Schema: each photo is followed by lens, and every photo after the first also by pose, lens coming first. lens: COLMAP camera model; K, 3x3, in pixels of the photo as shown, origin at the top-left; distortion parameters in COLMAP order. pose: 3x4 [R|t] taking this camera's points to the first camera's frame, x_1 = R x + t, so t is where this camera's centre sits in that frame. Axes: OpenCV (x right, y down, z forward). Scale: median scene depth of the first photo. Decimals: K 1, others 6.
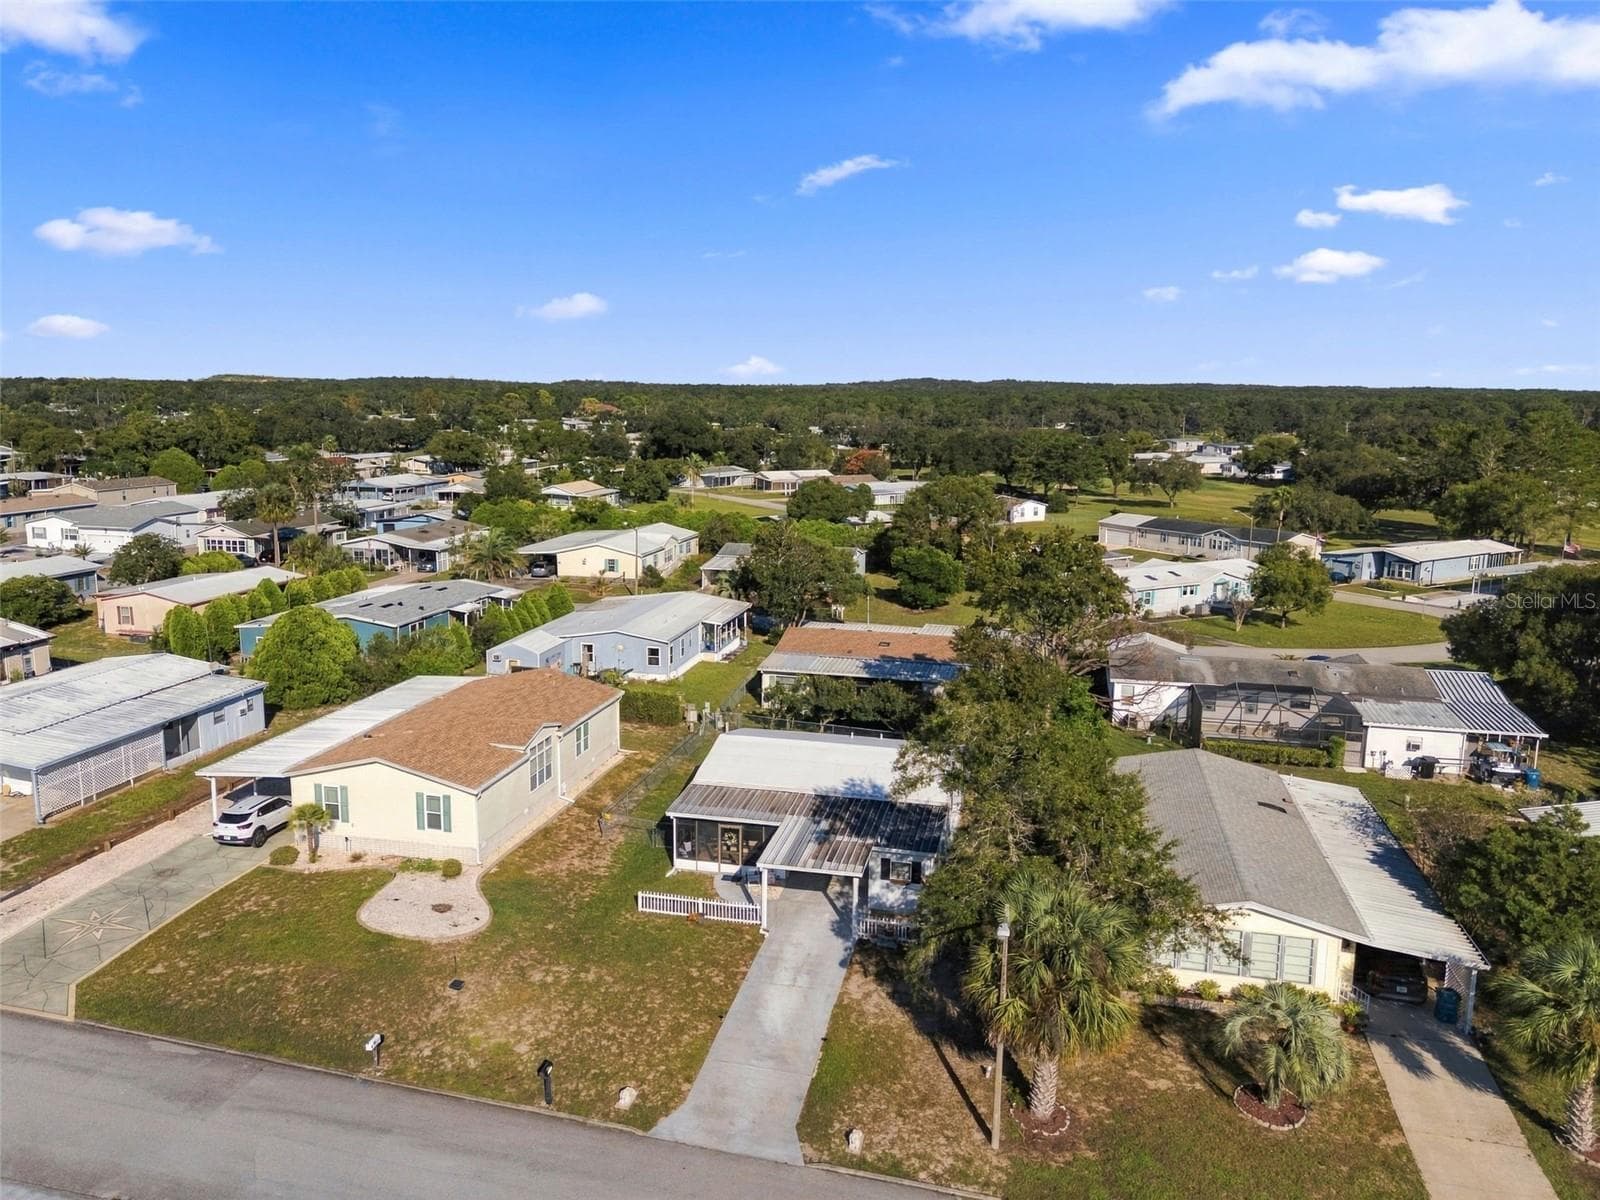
lens RADIAL K [[1173.4, 0, 798.1], [0, 1173.4, 600.3], [0, 0, 1]] dist [0.078357, -0.071820]
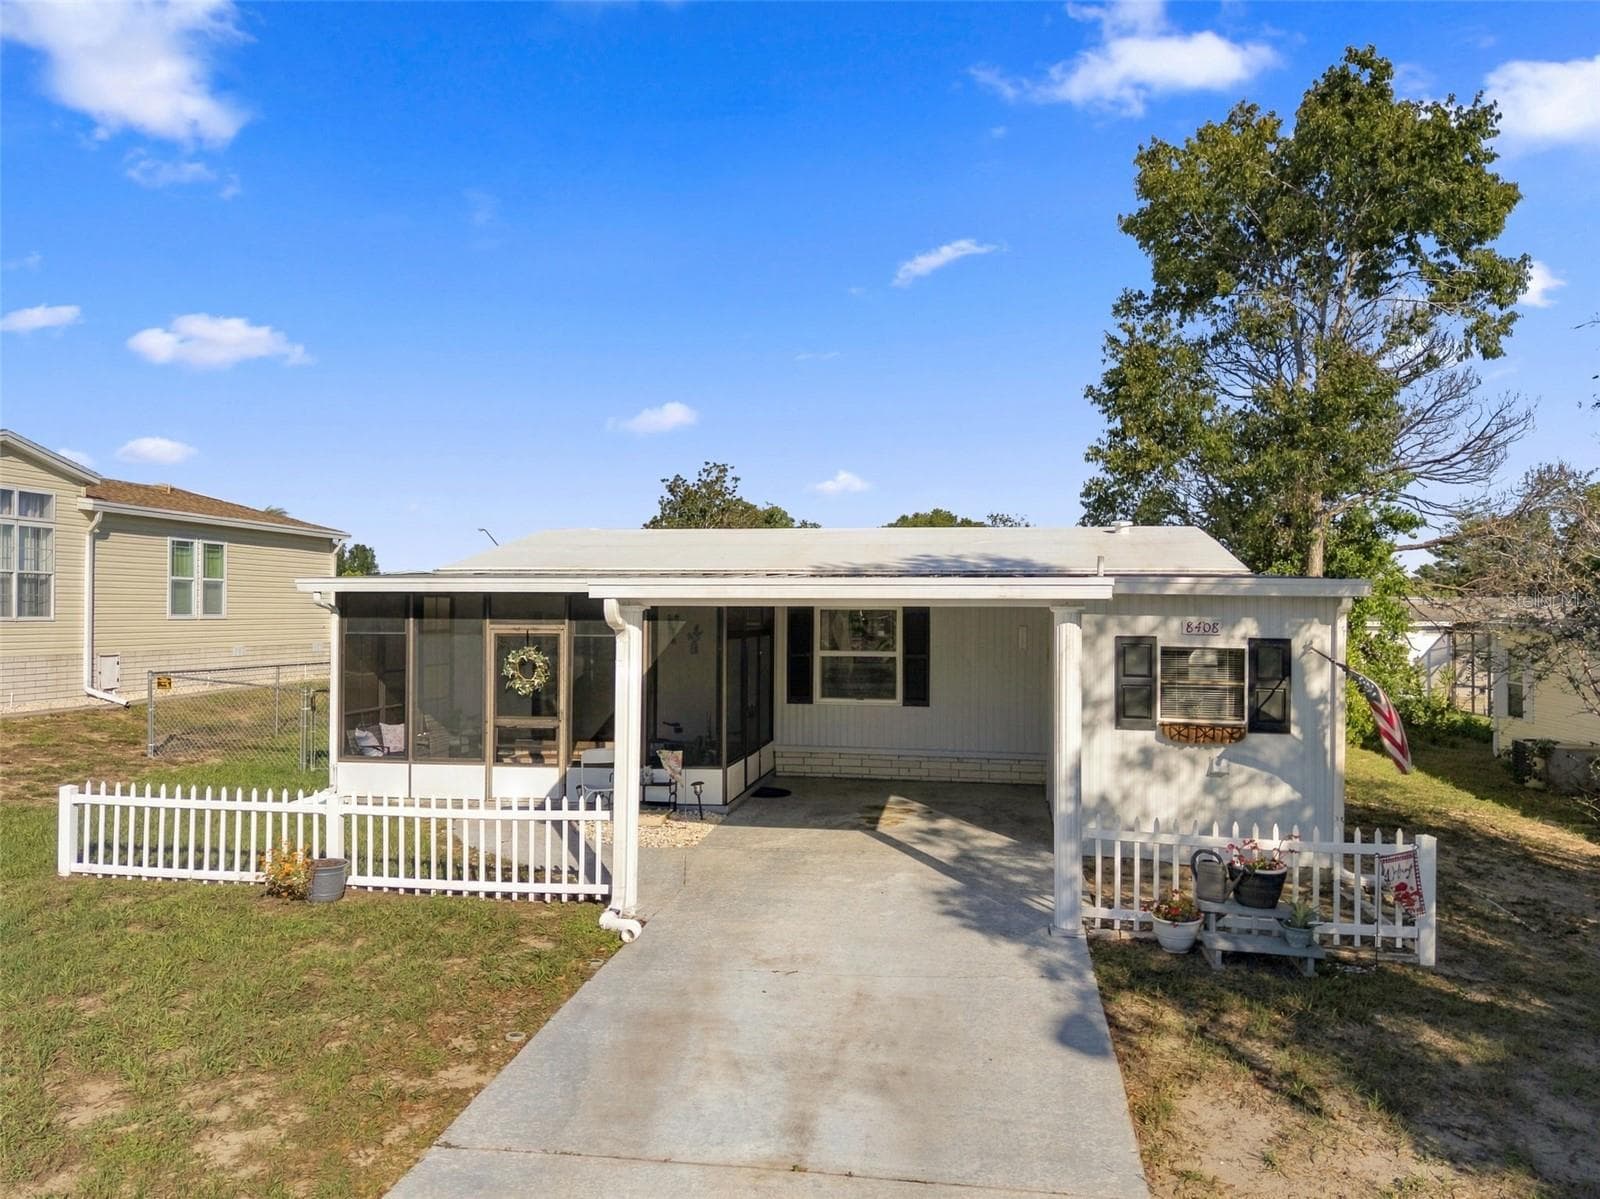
lens RADIAL K [[1173.4, 0, 798.1], [0, 1173.4, 599.8], [0, 0, 1]] dist [0.078357, -0.071820]
pose [[0.998083, -0.000453, 0.061886, -0.009864], [0.012138, 0.981985, -0.188570, 0.237690], [-0.060685, 0.188960, 0.980108, 0.706456]]
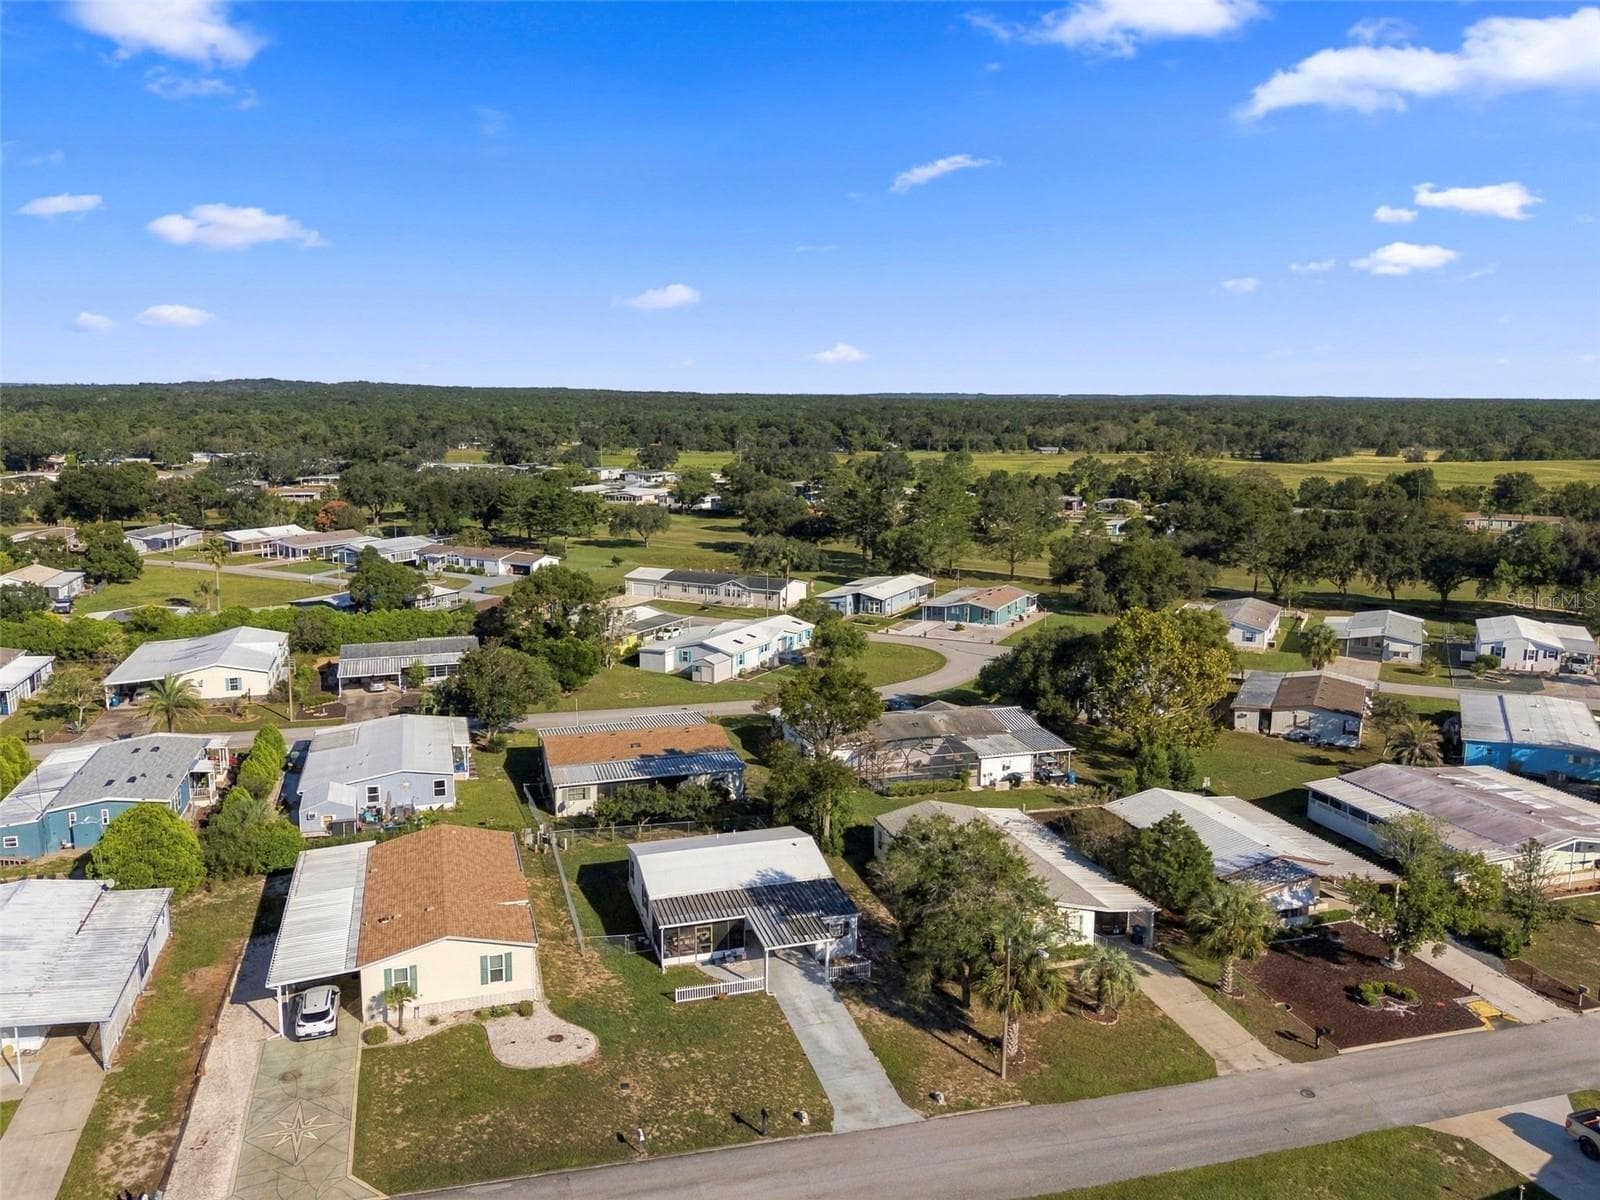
lens RADIAL K [[1173.4, 0, 798.1], [0, 1173.4, 600.3], [0, 0, 1]] dist [0.078357, -0.071820]
pose [[0.863924, -0.090516, 0.495420, -0.603333], [0.090244, 0.995617, 0.024535, -0.206439], [-0.495470, 0.023513, 0.868307, -0.253895]]
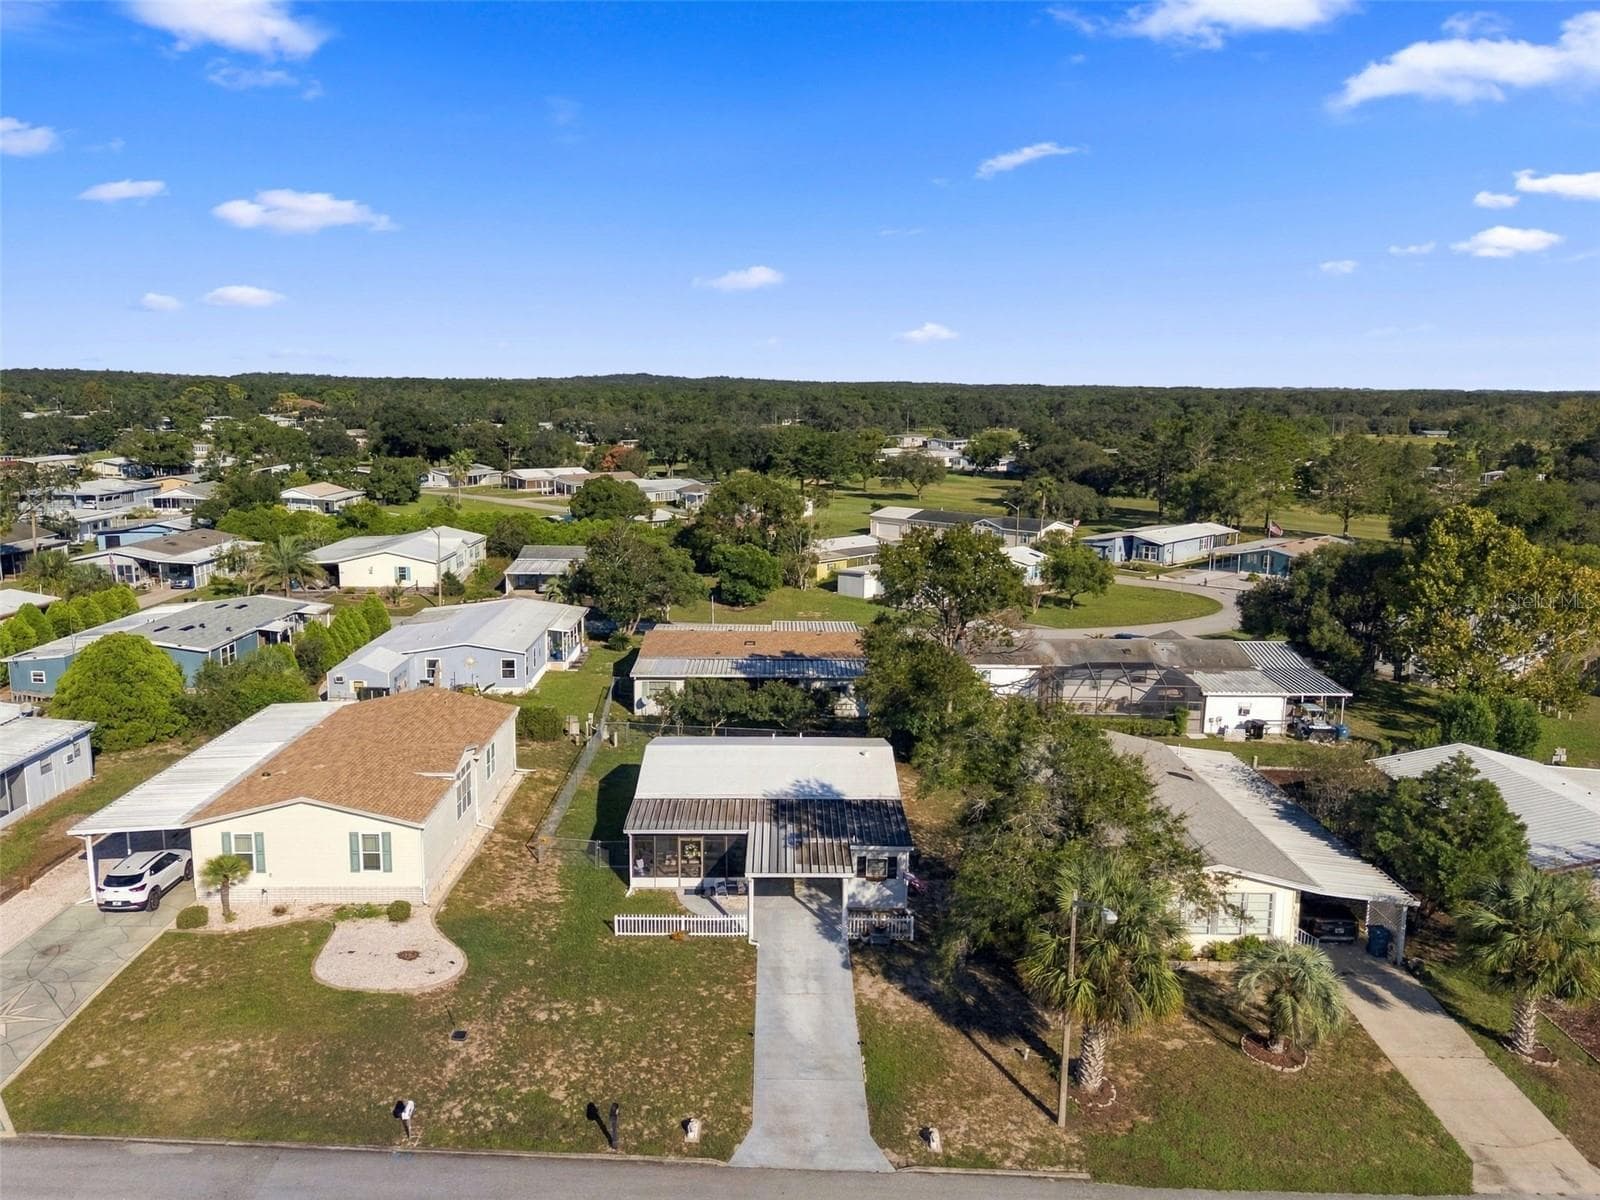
lens RADIAL K [[1173.4, 0, 798.1], [0, 1173.4, 600.3], [0, 0, 1]] dist [0.078357, -0.071820]
pose [[0.971494, -0.041459, 0.233412, -0.188449], [0.040710, 0.999139, 0.008030, -0.008507], [-0.233544, 0.001701, 0.972345, 0.033669]]
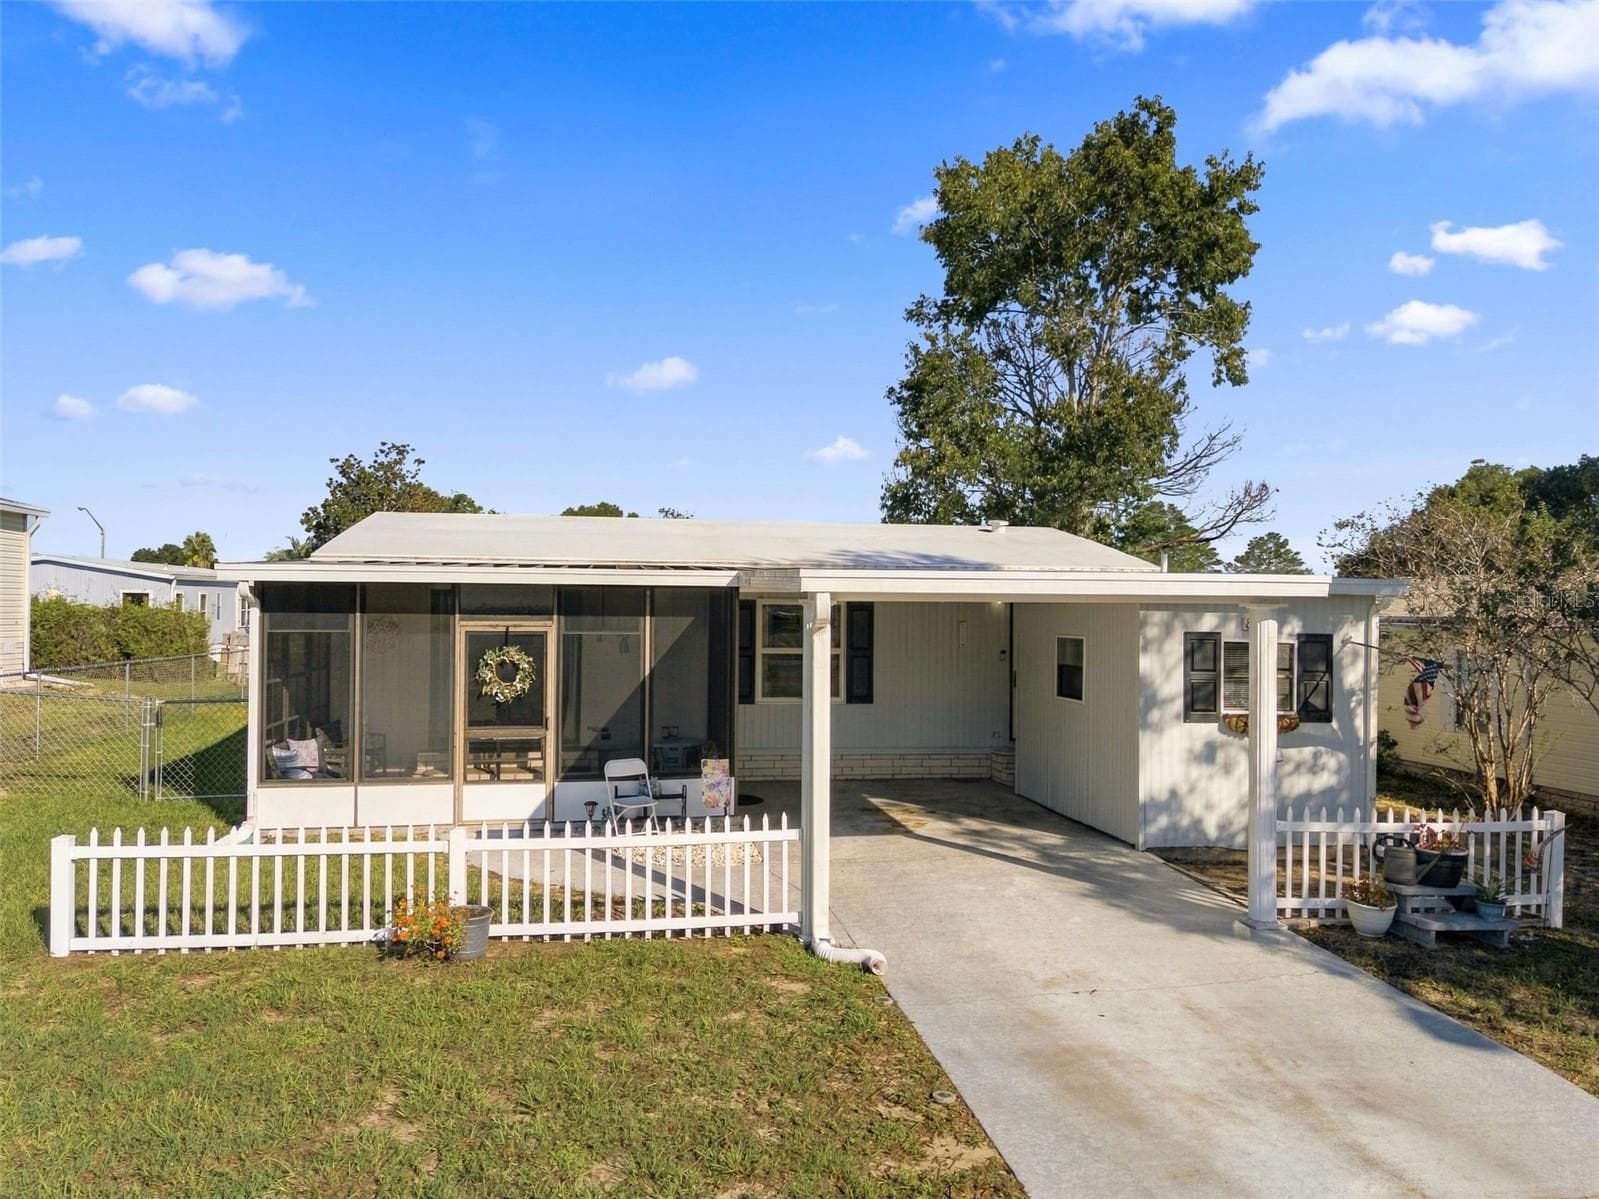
lens RADIAL K [[1172.7, 0, 797.6], [0, 1172.7, 599.8], [0, 0, 1]] dist [0.078357, -0.071820]
pose [[0.926012, 0.004499, 0.377468, -0.093905], [0.065261, 0.982965, -0.171816, 0.231387], [-0.371811, 0.183738, 0.909943, 0.741005]]
